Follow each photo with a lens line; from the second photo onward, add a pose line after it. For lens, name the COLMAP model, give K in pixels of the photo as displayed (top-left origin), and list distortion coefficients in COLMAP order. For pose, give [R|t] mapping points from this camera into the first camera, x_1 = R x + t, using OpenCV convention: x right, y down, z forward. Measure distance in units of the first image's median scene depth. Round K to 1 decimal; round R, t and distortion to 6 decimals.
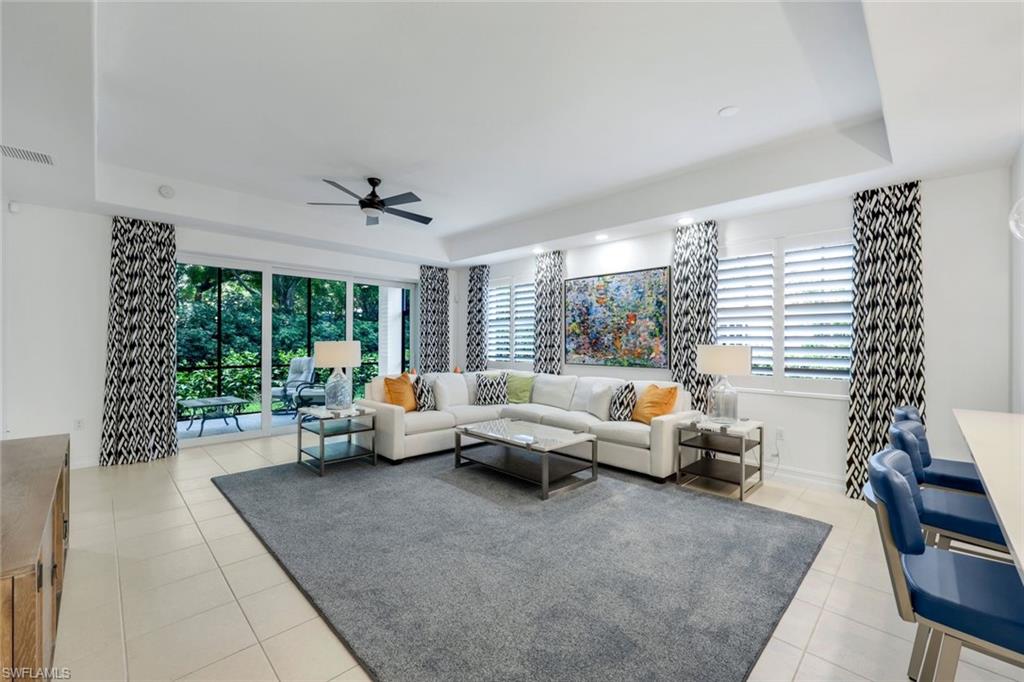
lens RADIAL K [[421.7, 0, 511.1], [0, 421.7, 341.2], [0, 0, 1]] dist [-0.001163, -0.000050]
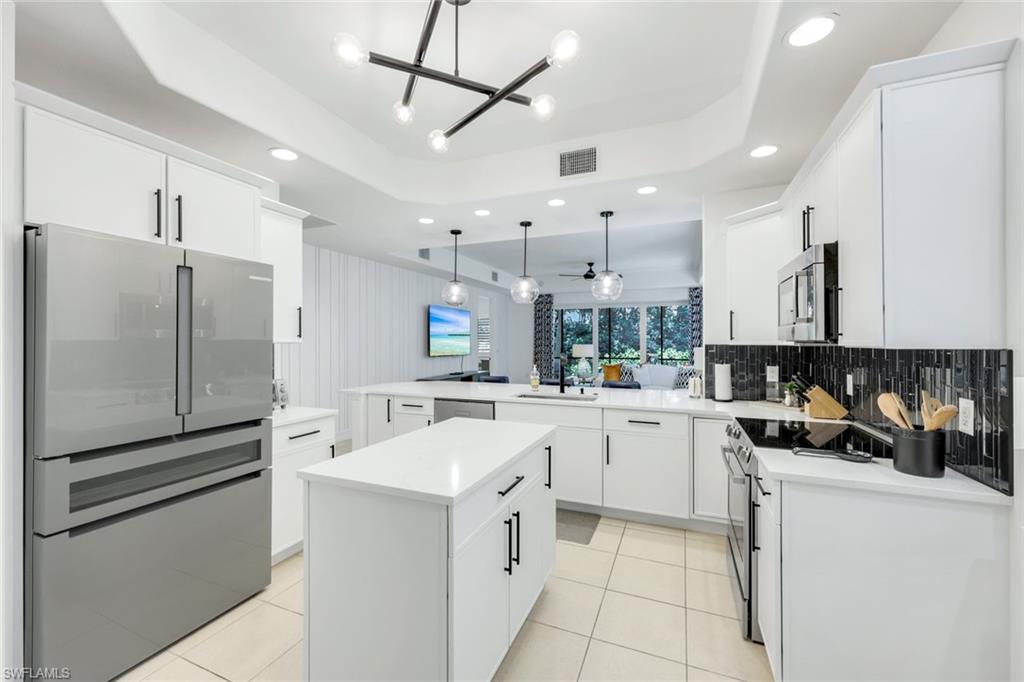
lens RADIAL K [[407.9, 0, 506.3], [0, 407.9, 340.4], [0, 0, 1]] dist [-0.000865, -0.000091]
pose [[0.377429, -0.006286, -0.926017, 1.308366], [0.005822, 0.999973, -0.004415, -0.013376], [0.926020, -0.003725, 0.377456, -0.095265]]
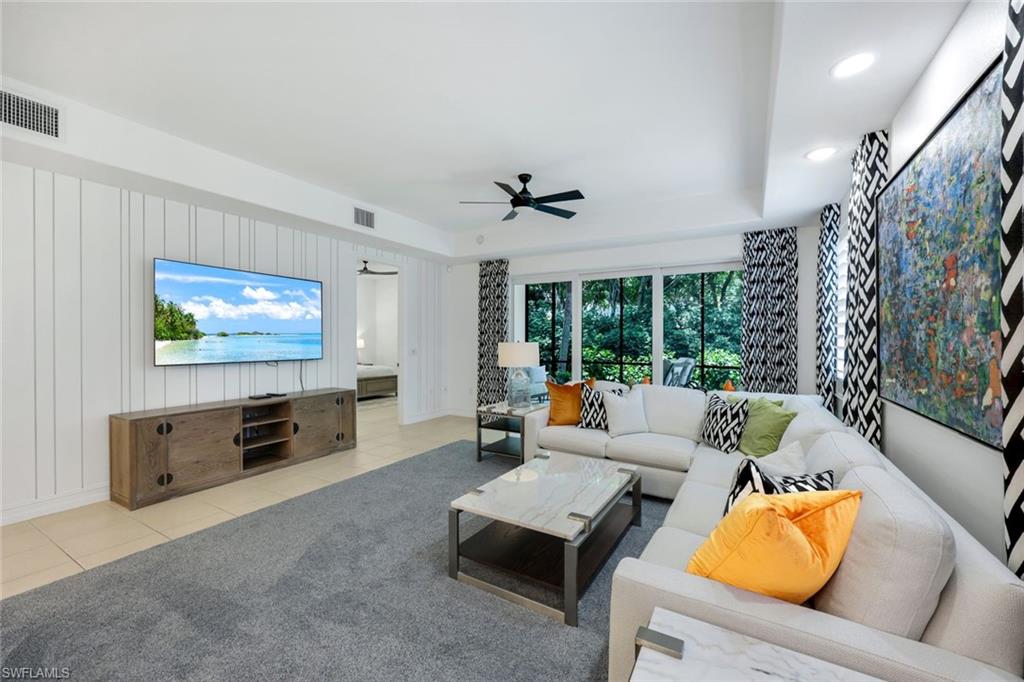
lens RADIAL K [[407.9, 0, 506.3], [0, 407.9, 340.4], [0, 0, 1]] dist [-0.000865, -0.000091]
pose [[0.246682, 0.000779, -0.969096, 0.579233], [0.001386, 0.999998, 0.001157, -0.005268], [0.969095, -0.001629, 0.246681, 0.730622]]
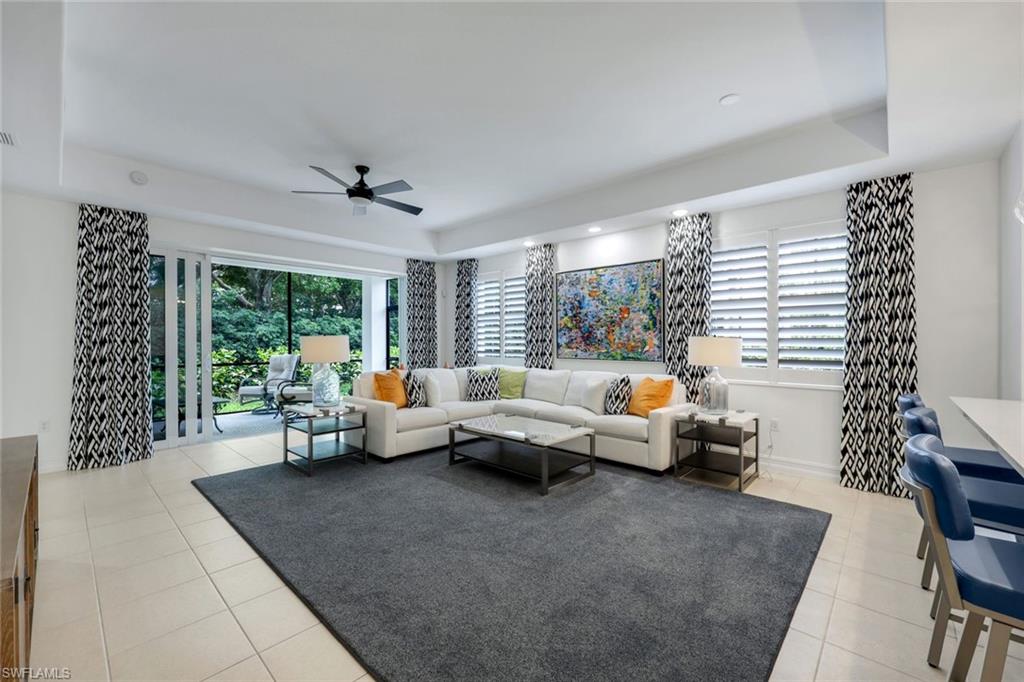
lens RADIAL K [[423.8, 0, 512.0], [0, 423.8, 341.0], [0, 0, 1]] dist [-0.000802, -0.000073]
pose [[0.999042, -0.006435, 0.043285, -0.027776], [0.006152, 0.999959, 0.006664, 0.008052], [-0.043326, -0.006391, 0.999041, 0.016869]]
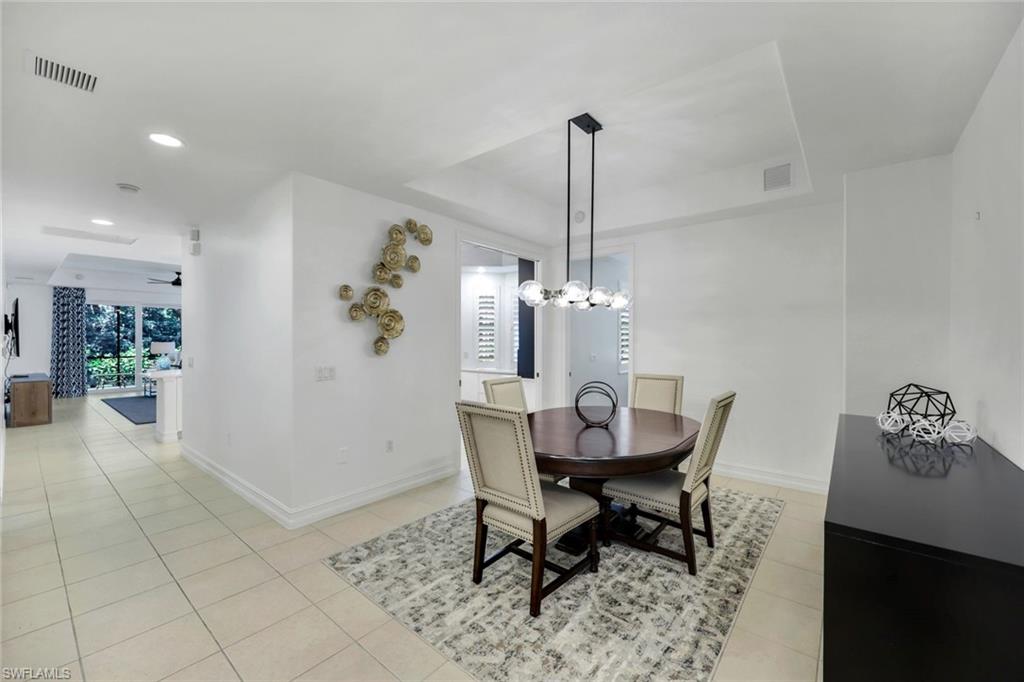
lens RADIAL K [[414.8, 0, 508.8], [0, 414.8, 339.2], [0, 0, 1]] dist [-0.000252, 0.000596]
pose [[0.995155, -0.004322, 0.098218, 1.265452], [0.003943, 0.999984, 0.004051, -0.017243], [-0.098234, -0.003644, 0.995157, -1.459703]]
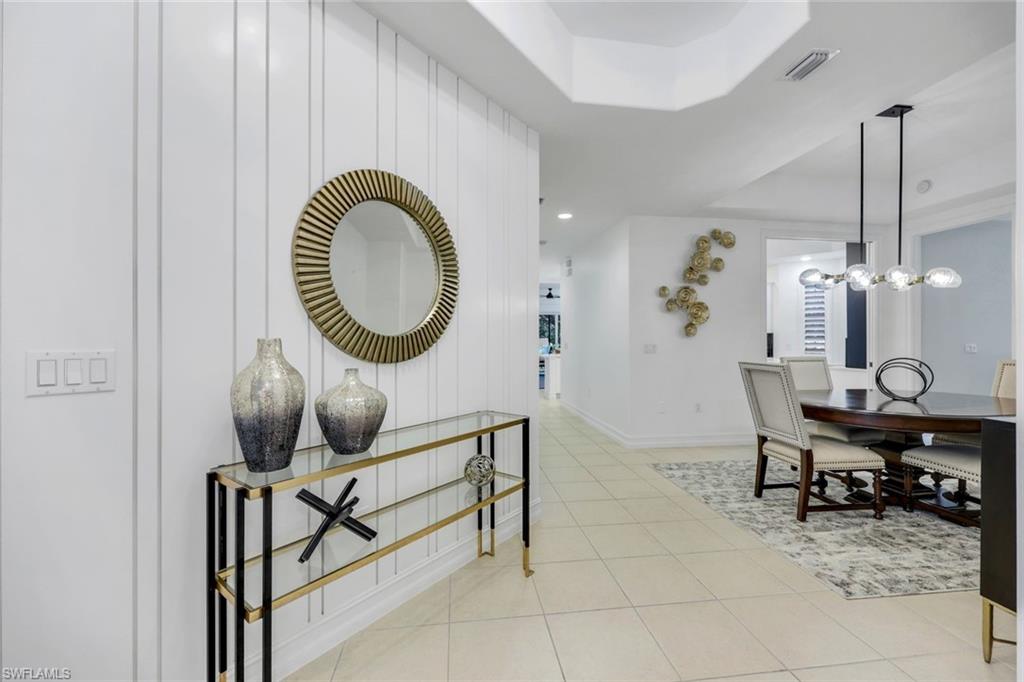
lens RADIAL K [[414.8, 0, 508.8], [0, 414.8, 339.2], [0, 0, 1]] dist [-0.000252, 0.000596]
pose [[0.796738, -0.008257, -0.604268, 1.375124], [0.005991, 0.999965, -0.005764, 0.027482], [0.604295, 0.000972, 0.796760, -1.780731]]
